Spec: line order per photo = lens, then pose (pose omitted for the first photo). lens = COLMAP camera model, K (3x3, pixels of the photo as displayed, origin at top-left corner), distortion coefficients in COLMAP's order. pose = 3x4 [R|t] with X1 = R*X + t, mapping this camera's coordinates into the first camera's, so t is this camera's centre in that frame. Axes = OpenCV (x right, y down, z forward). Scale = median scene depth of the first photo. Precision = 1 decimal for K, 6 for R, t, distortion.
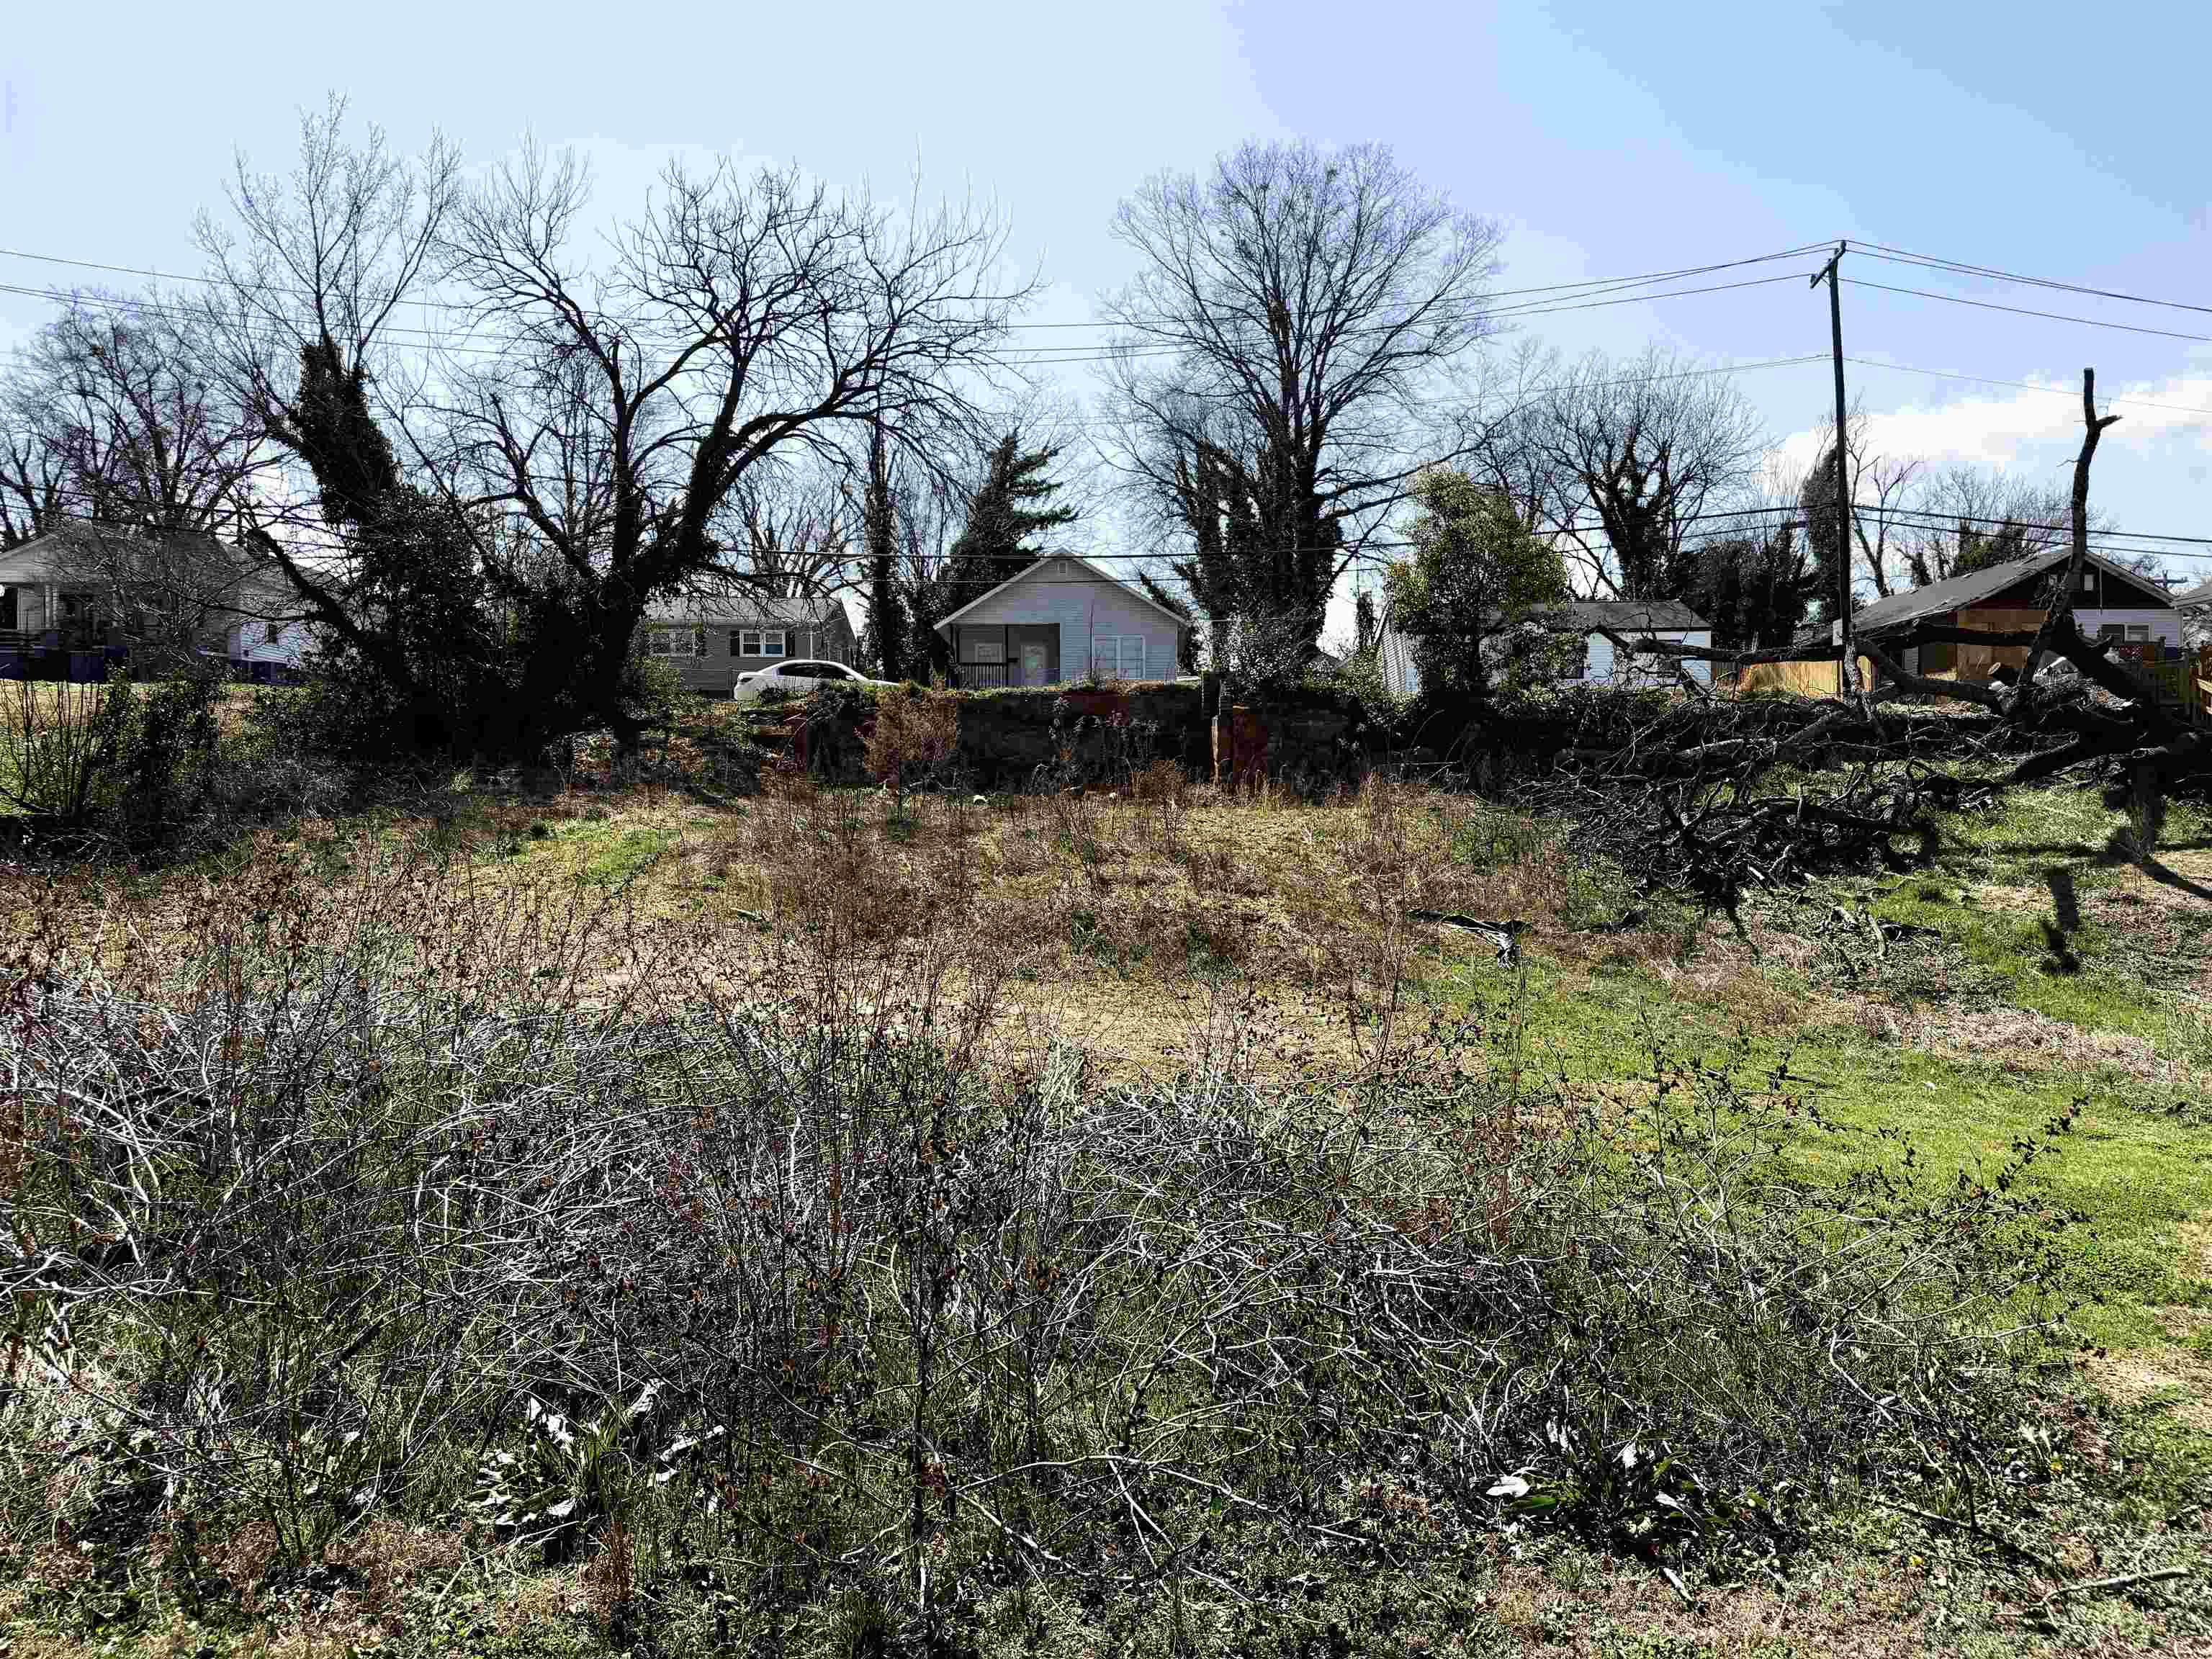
lens RADIAL K [[1558.0, 0, 1106.8], [0, 1558.0, 826.5], [0, 0, 1]] dist [0.050006, -0.052755]
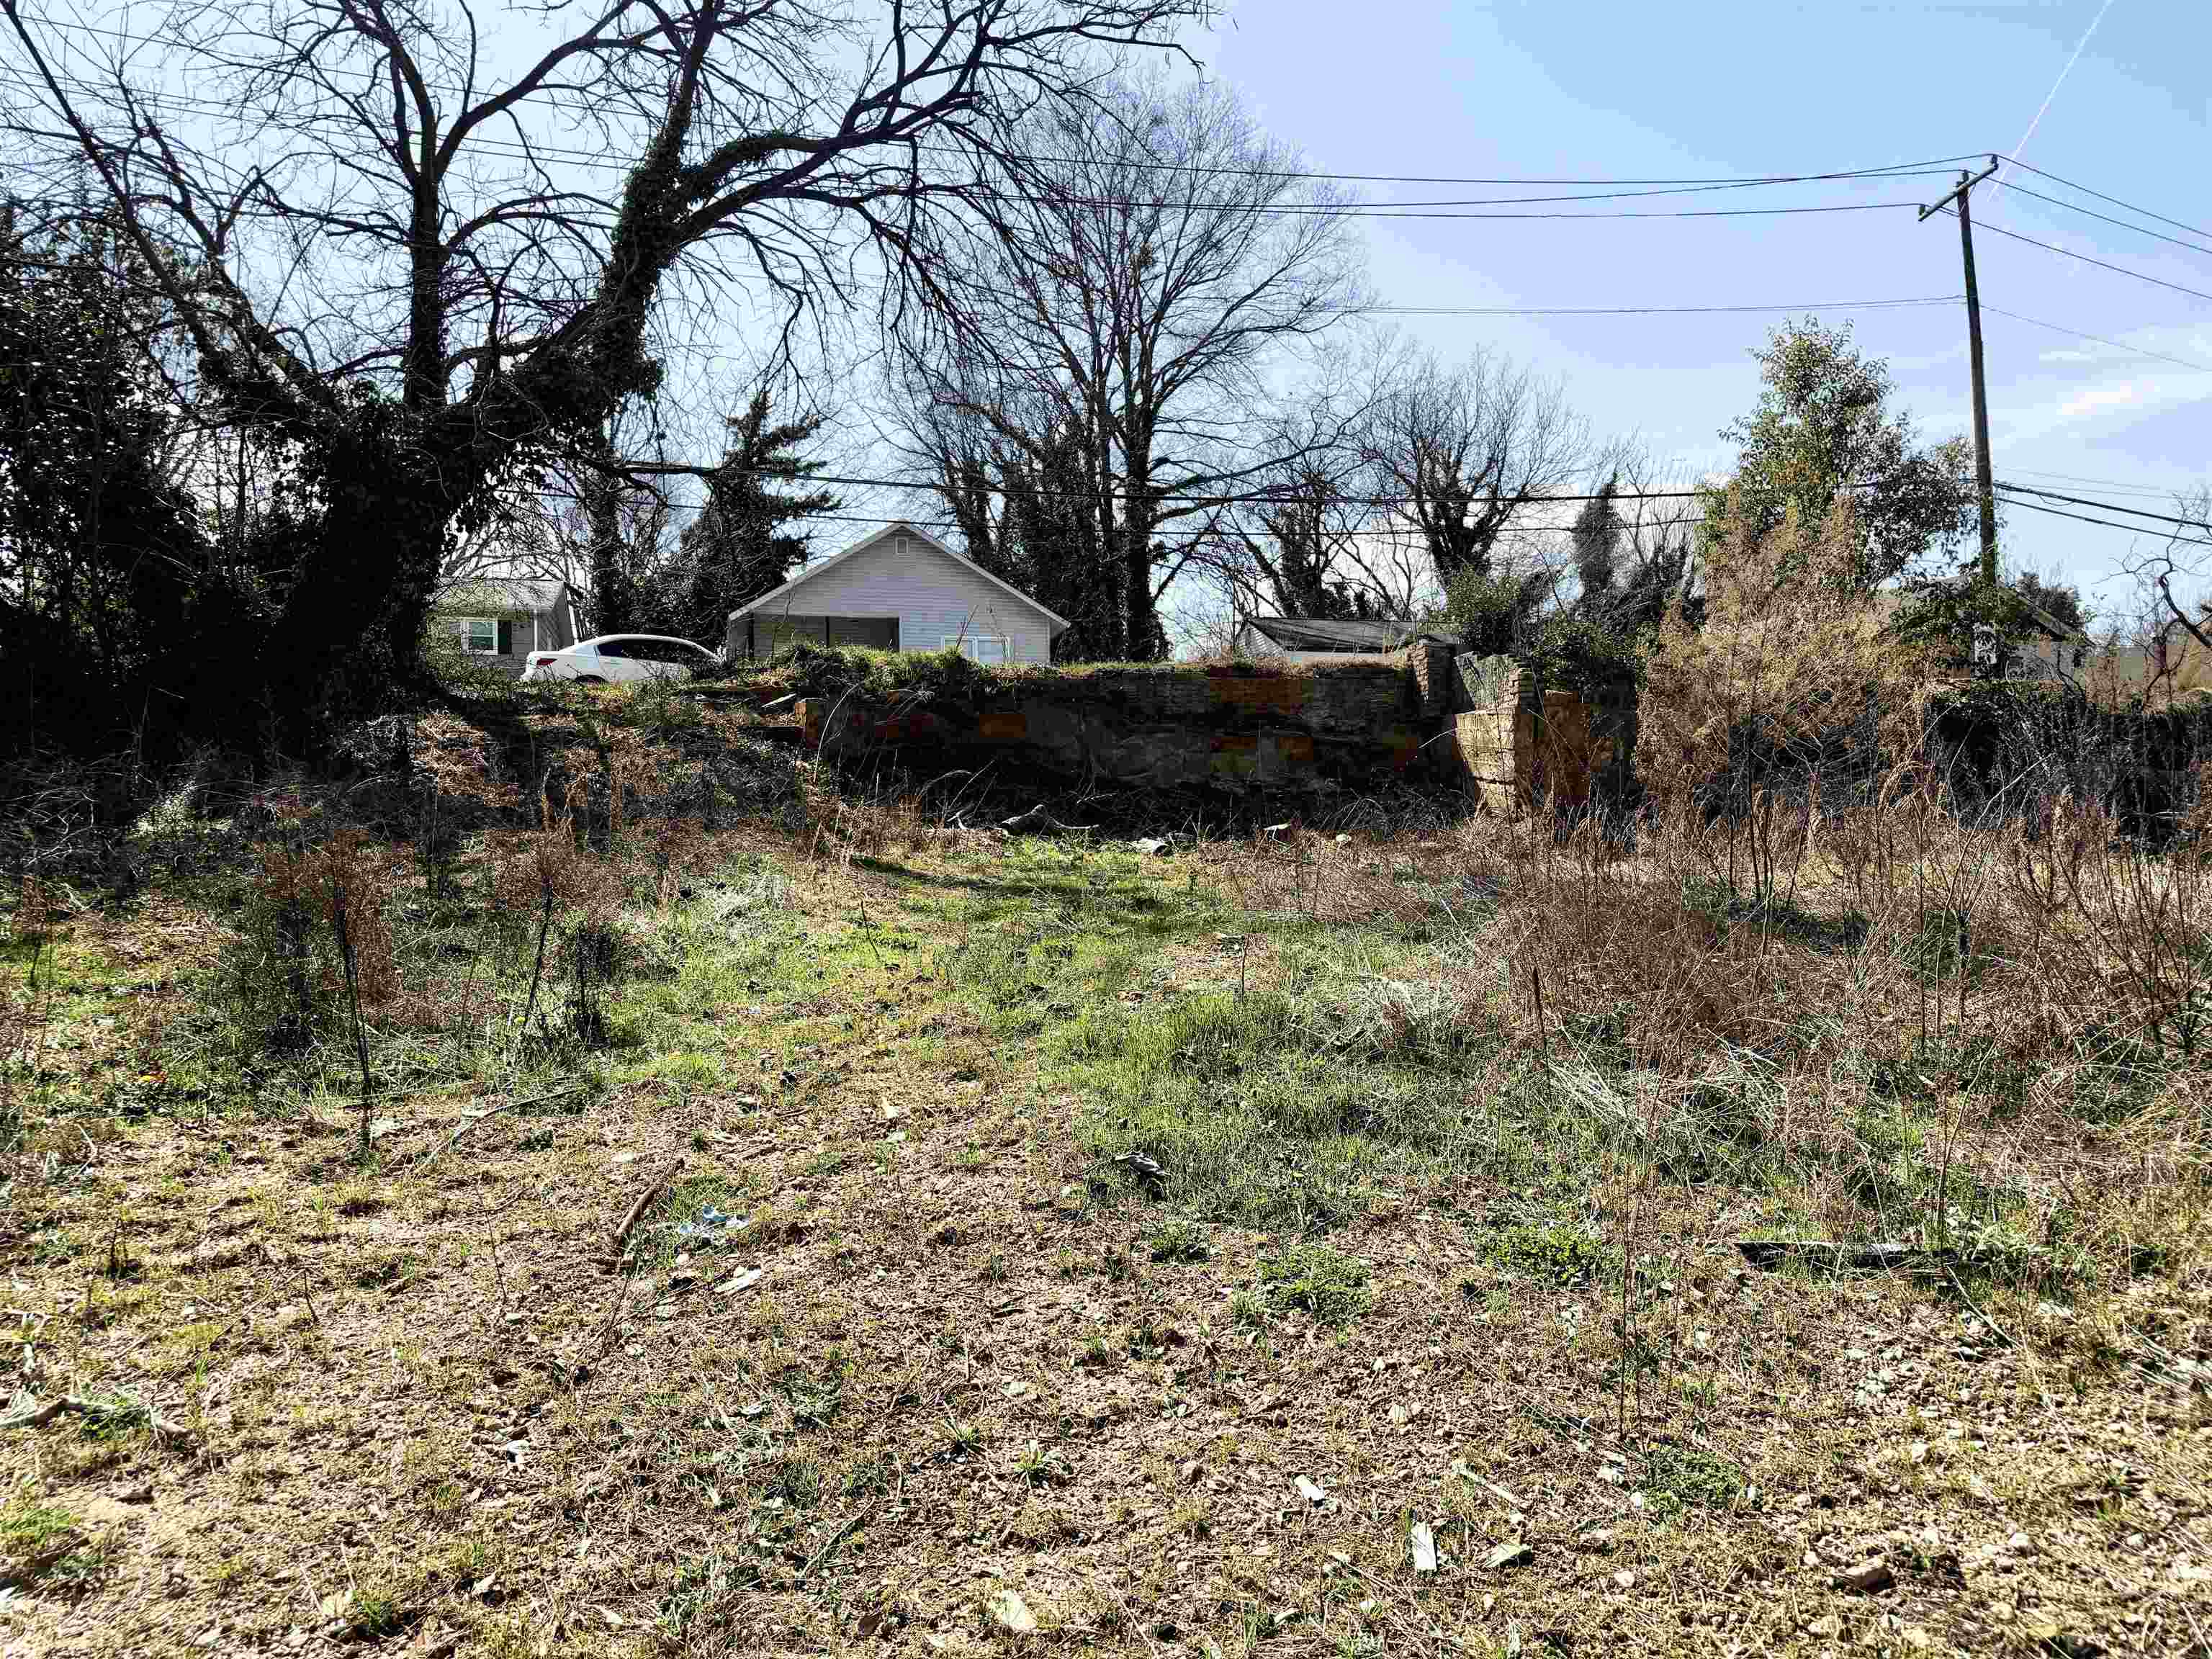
lens RADIAL K [[1558.0, 0, 1067.9], [0, 1558.0, 811.5], [0, 0, 1]] dist [0.050006, -0.052755]
pose [[0.970739, 0.005899, 0.240063, -0.106280], [0.004839, 0.999015, -0.044114, -0.002005], [-0.240087, 0.043984, 0.969755, 0.199702]]
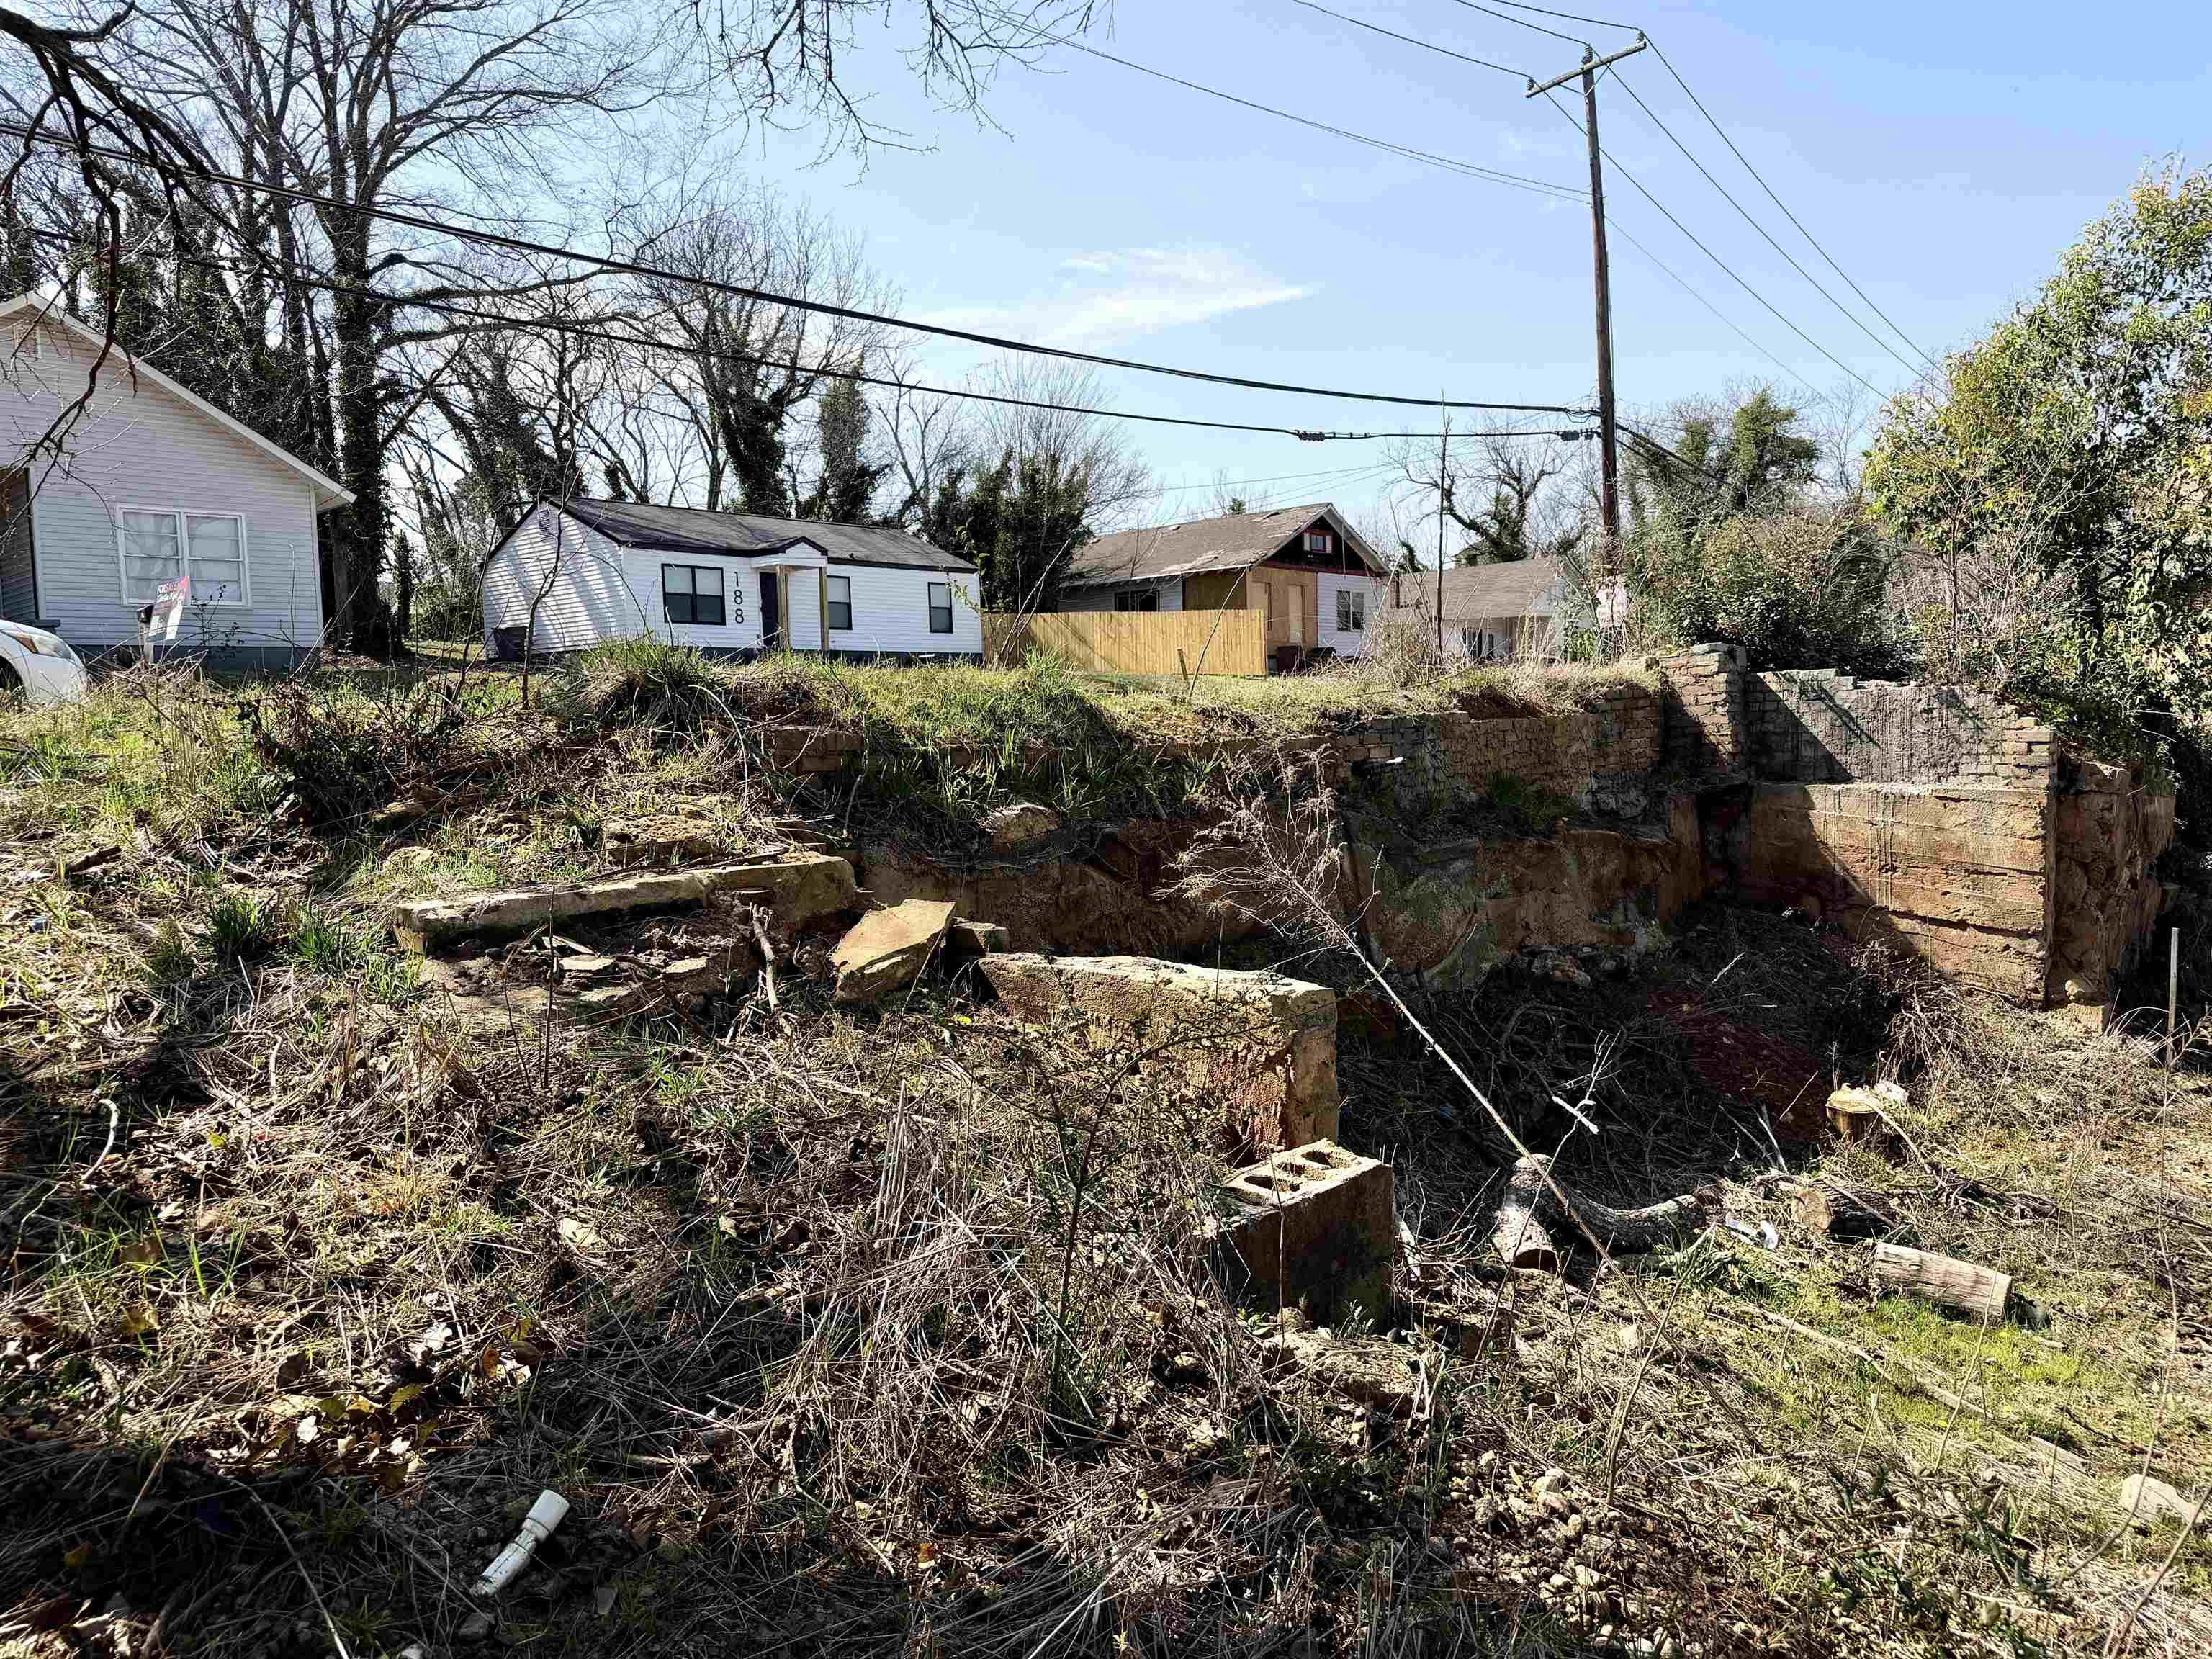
lens RADIAL K [[1558.0, 0, 1100.8], [0, 1558.0, 825.5], [0, 0, 1]] dist [0.050006, -0.052755]
pose [[0.671174, -0.060403, 0.738835, -0.130664], [0.031867, 0.998104, 0.052651, -0.038588], [-0.740615, -0.011794, 0.671826, 0.406749]]
